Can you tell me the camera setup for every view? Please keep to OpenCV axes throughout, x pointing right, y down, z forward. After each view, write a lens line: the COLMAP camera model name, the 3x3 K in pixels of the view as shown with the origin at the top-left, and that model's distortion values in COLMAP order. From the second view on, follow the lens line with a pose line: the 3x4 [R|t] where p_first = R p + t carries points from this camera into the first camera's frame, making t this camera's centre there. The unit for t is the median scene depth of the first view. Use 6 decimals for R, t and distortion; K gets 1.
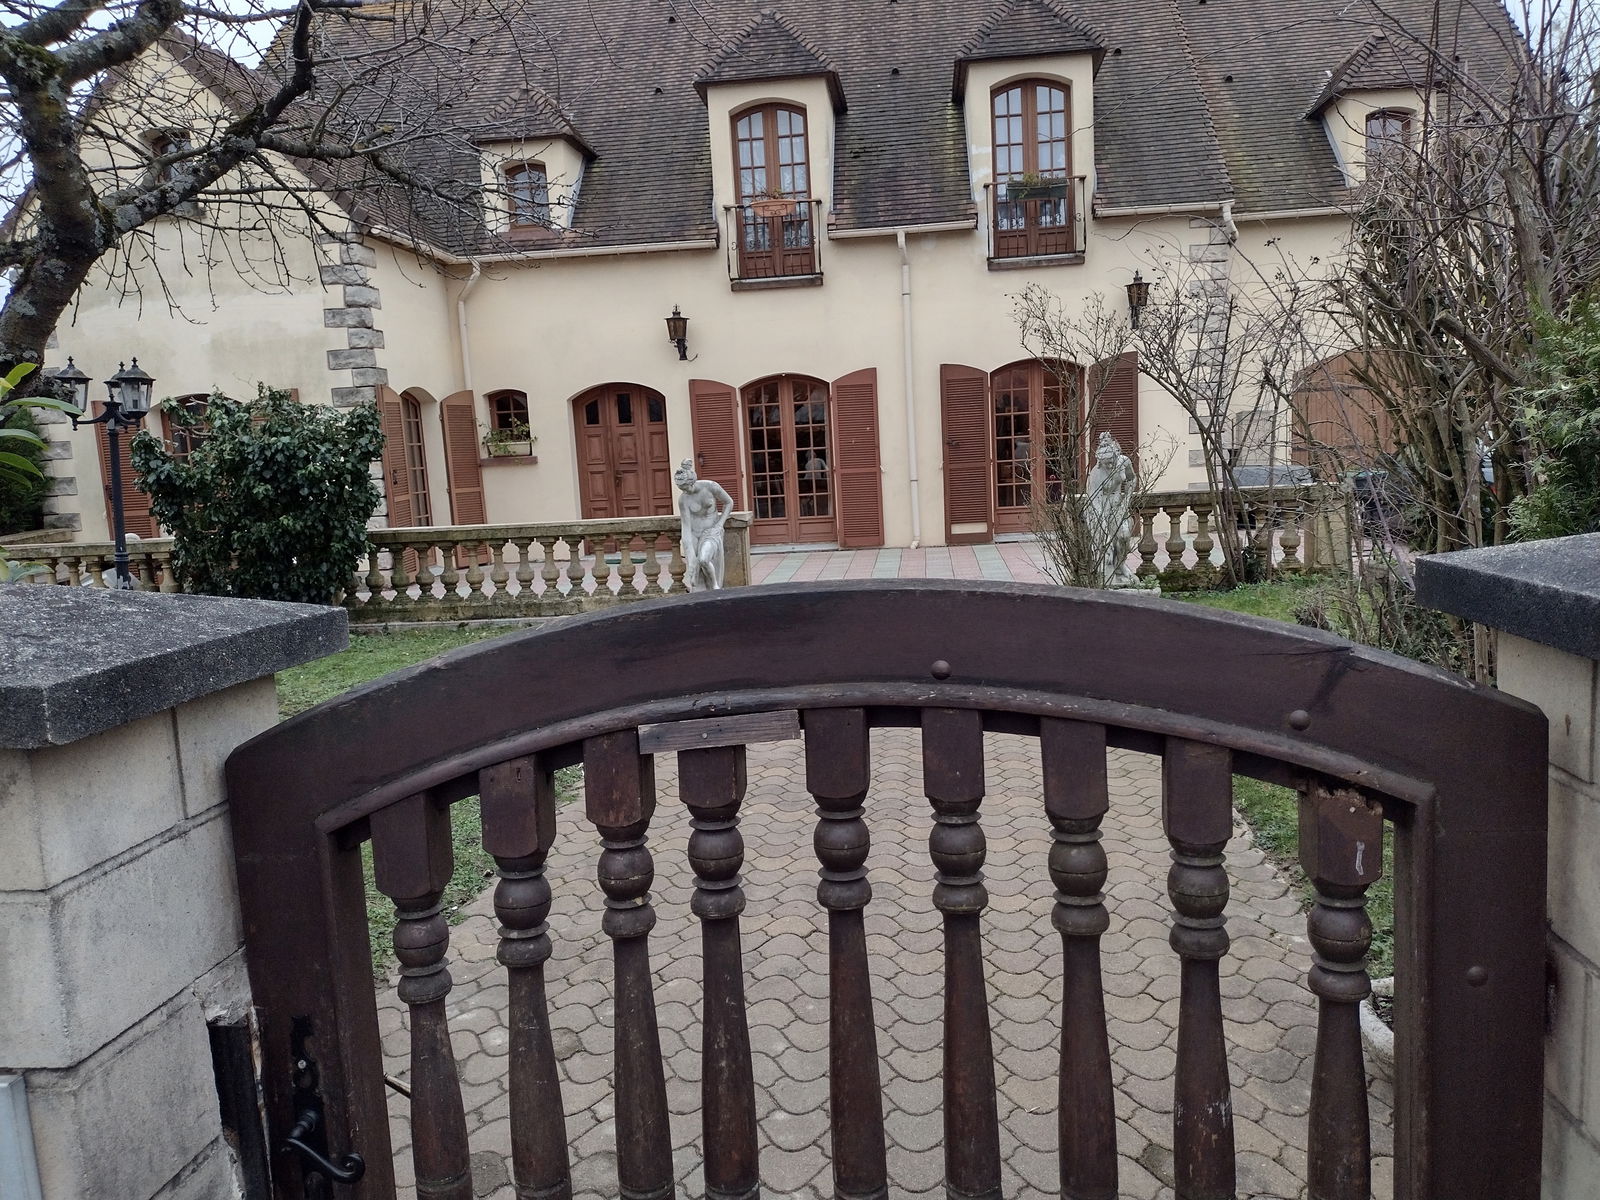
lens RADIAL K [[1203.5, 0, 802.3], [0, 1203.5, 603.9], [0, 0, 1]] dist [0.002860, -0.001104]
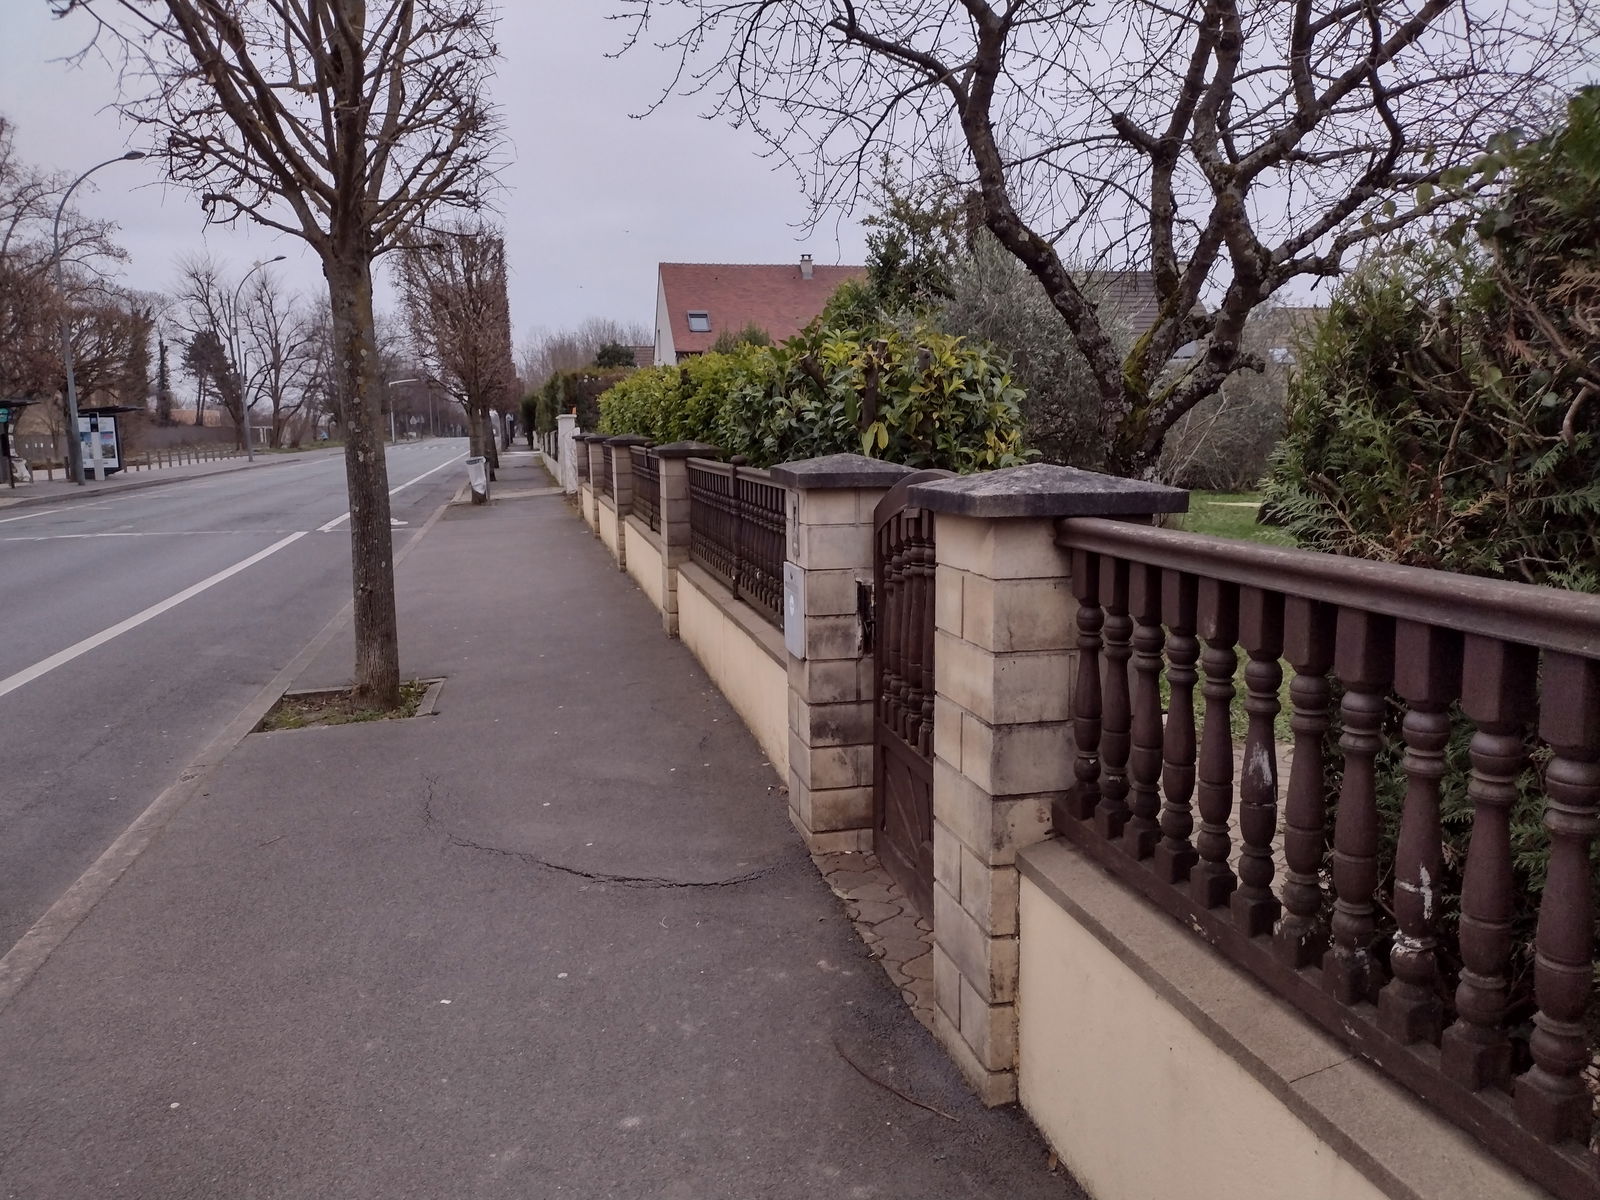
lens RADIAL K [[1203.5, 0, 800.9], [0, 1203.5, 599.0], [0, 0, 1]] dist [0.002860, -0.001104]
pose [[0.329776, 0.175912, -0.927525, 2.615340], [-0.125950, 0.981901, 0.141444, -0.074200], [0.935620, 0.070177, 0.345964, -0.340775]]
